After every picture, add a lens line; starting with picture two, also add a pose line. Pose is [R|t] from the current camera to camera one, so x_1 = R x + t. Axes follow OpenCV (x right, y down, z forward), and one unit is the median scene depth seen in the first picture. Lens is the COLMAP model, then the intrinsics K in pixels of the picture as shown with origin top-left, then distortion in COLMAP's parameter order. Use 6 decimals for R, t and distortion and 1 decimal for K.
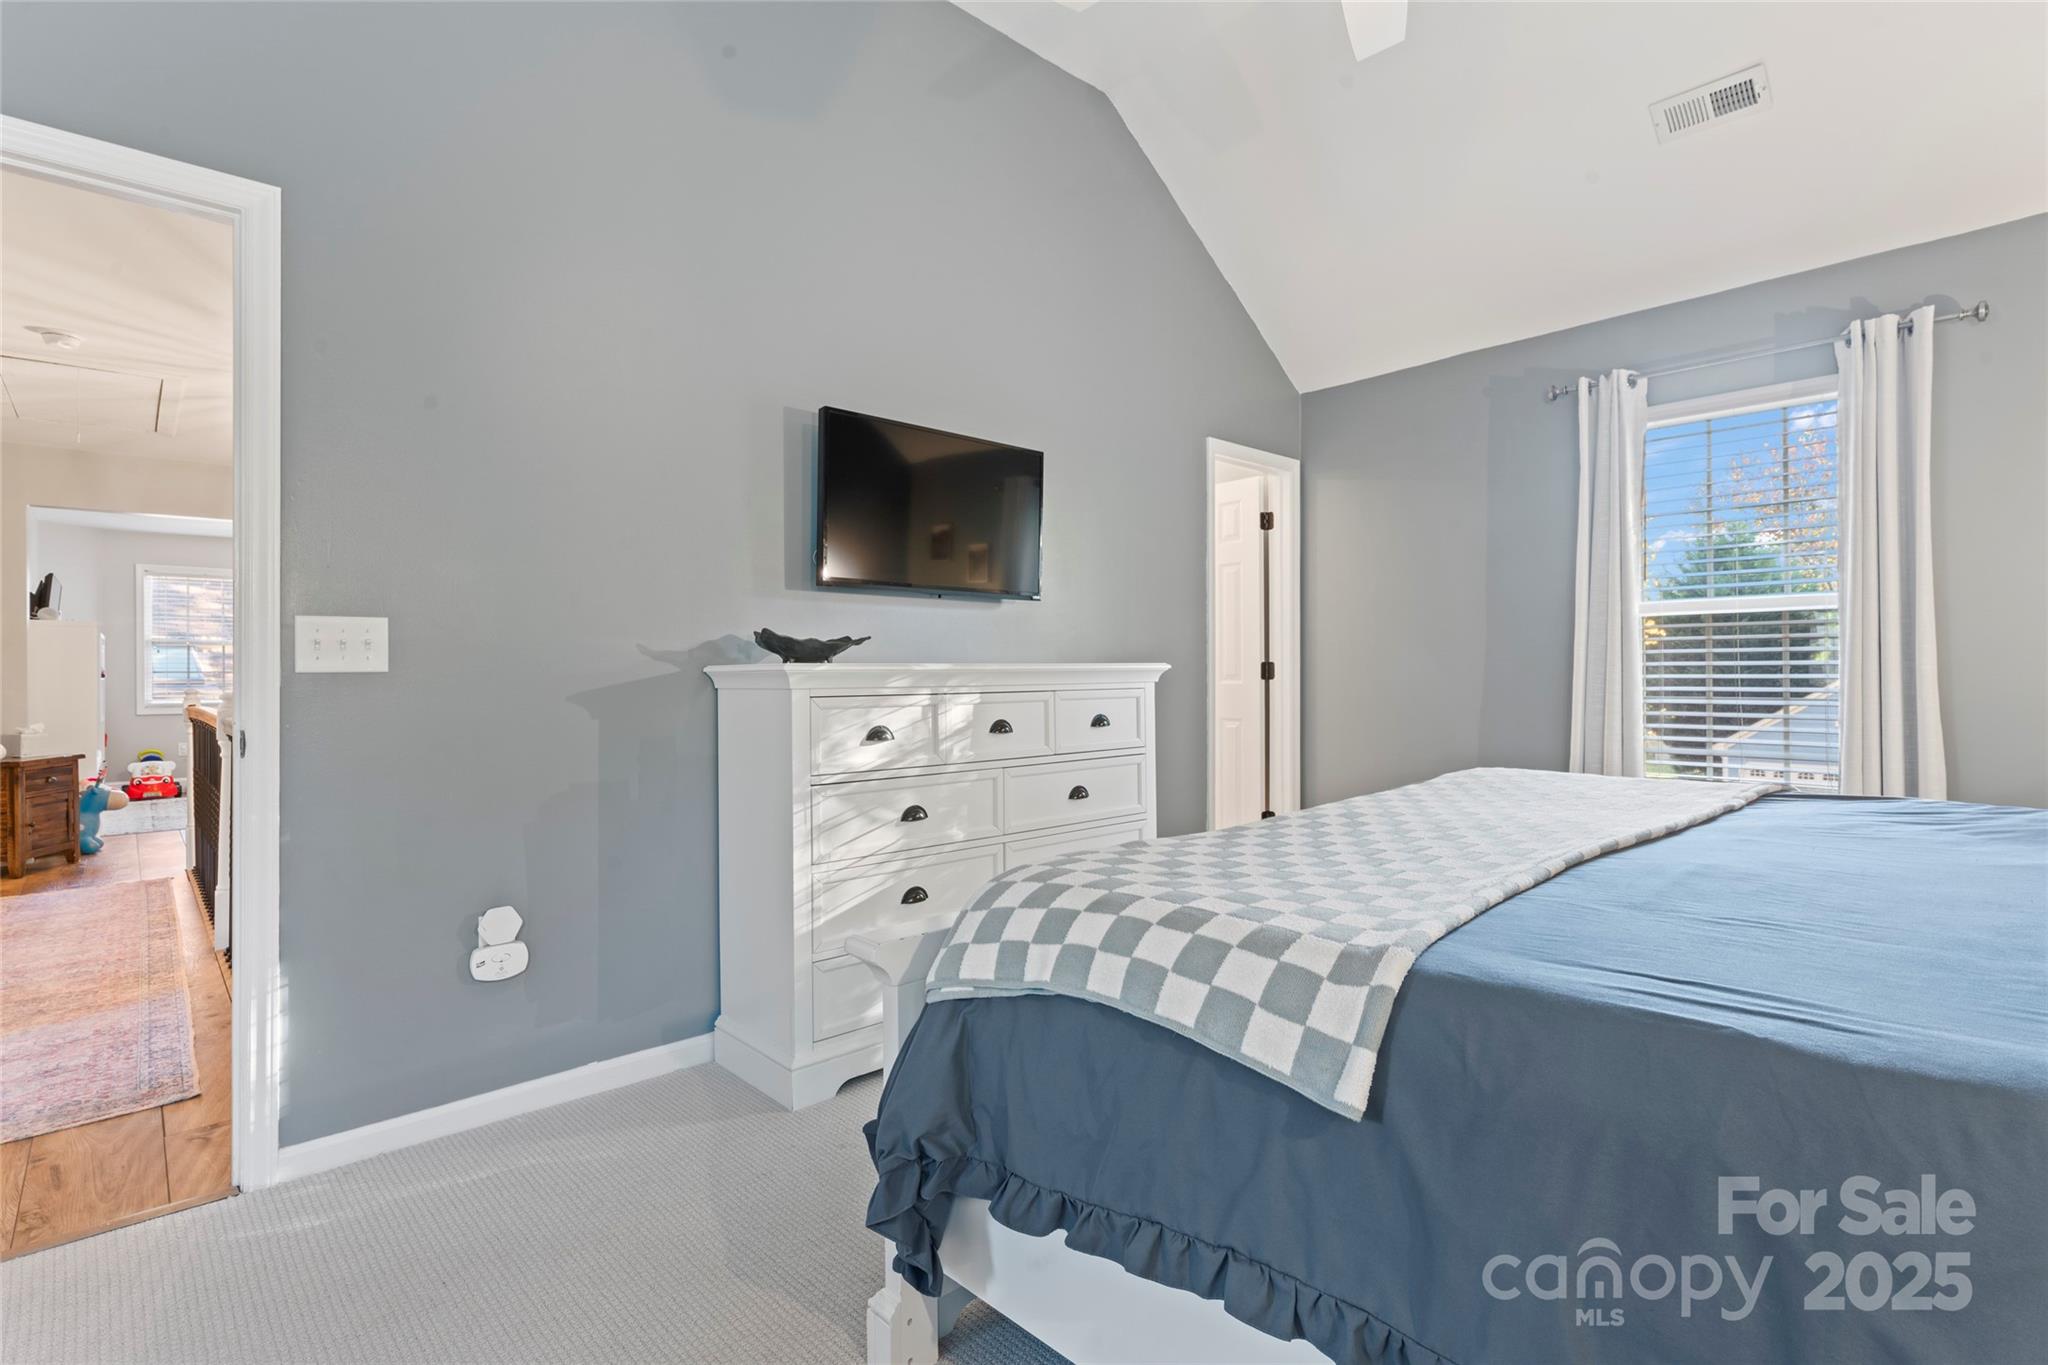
lens RADIAL K [[978.1, 0, 1024.0], [0, 978.1, 682.5], [0, 0, 1]] dist [0.000985, 0.000259]
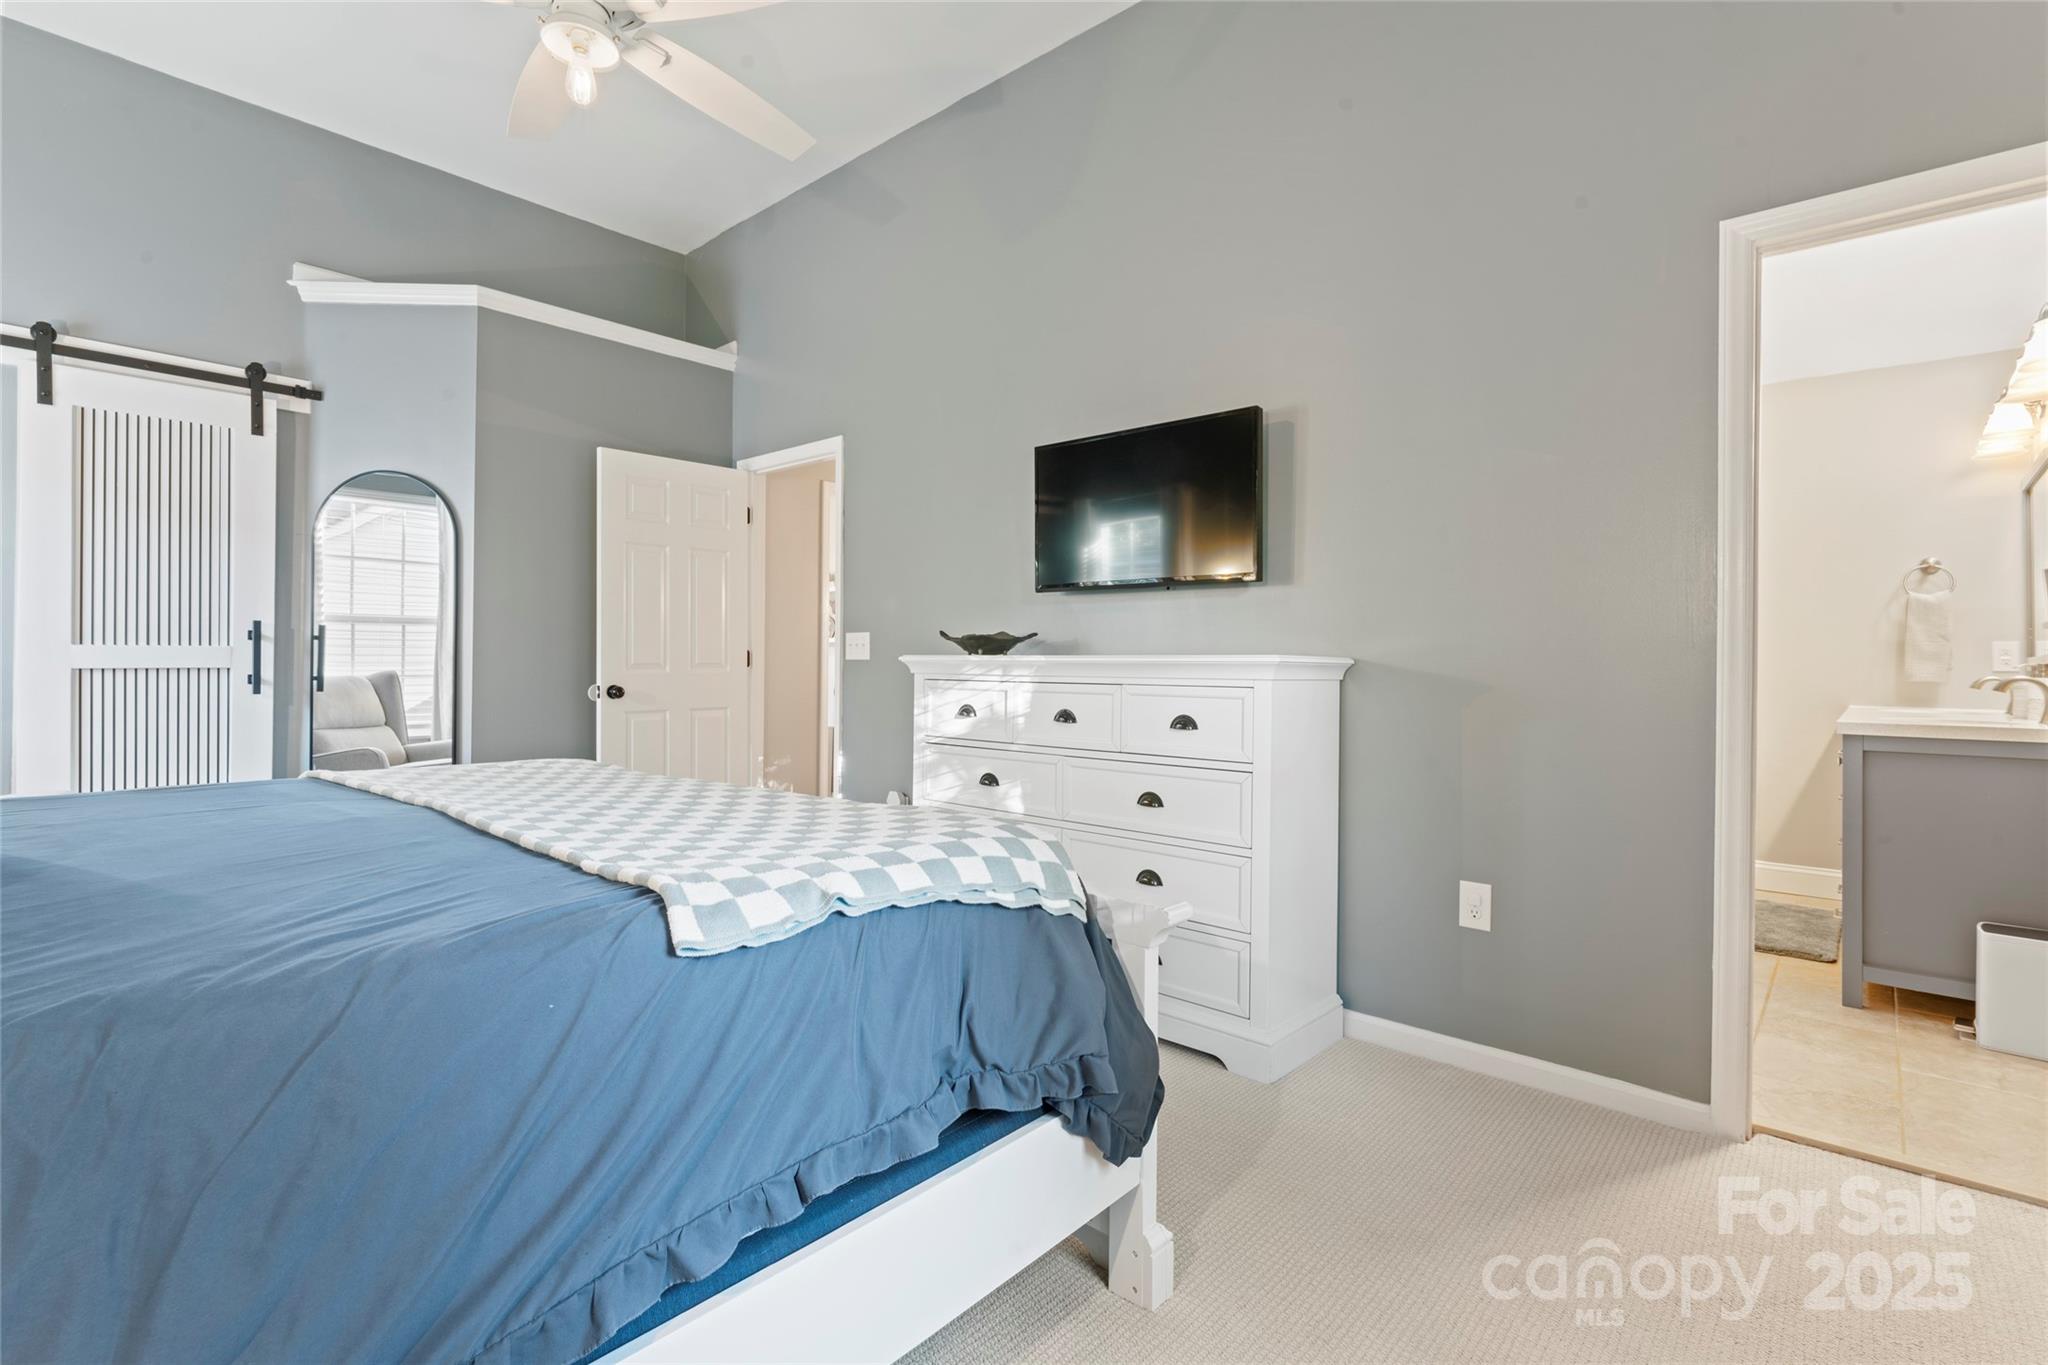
lens RADIAL K [[942.6, 0, 1029.1], [0, 942.6, 656.2], [0, 0, 1]] dist [-0.000205, 0.000171]
pose [[0.107251, -0.001323, -0.994231, 1.072903], [-0.023996, 0.999704, -0.003919, -0.015118], [0.993942, 0.024278, 0.107187, 0.941519]]
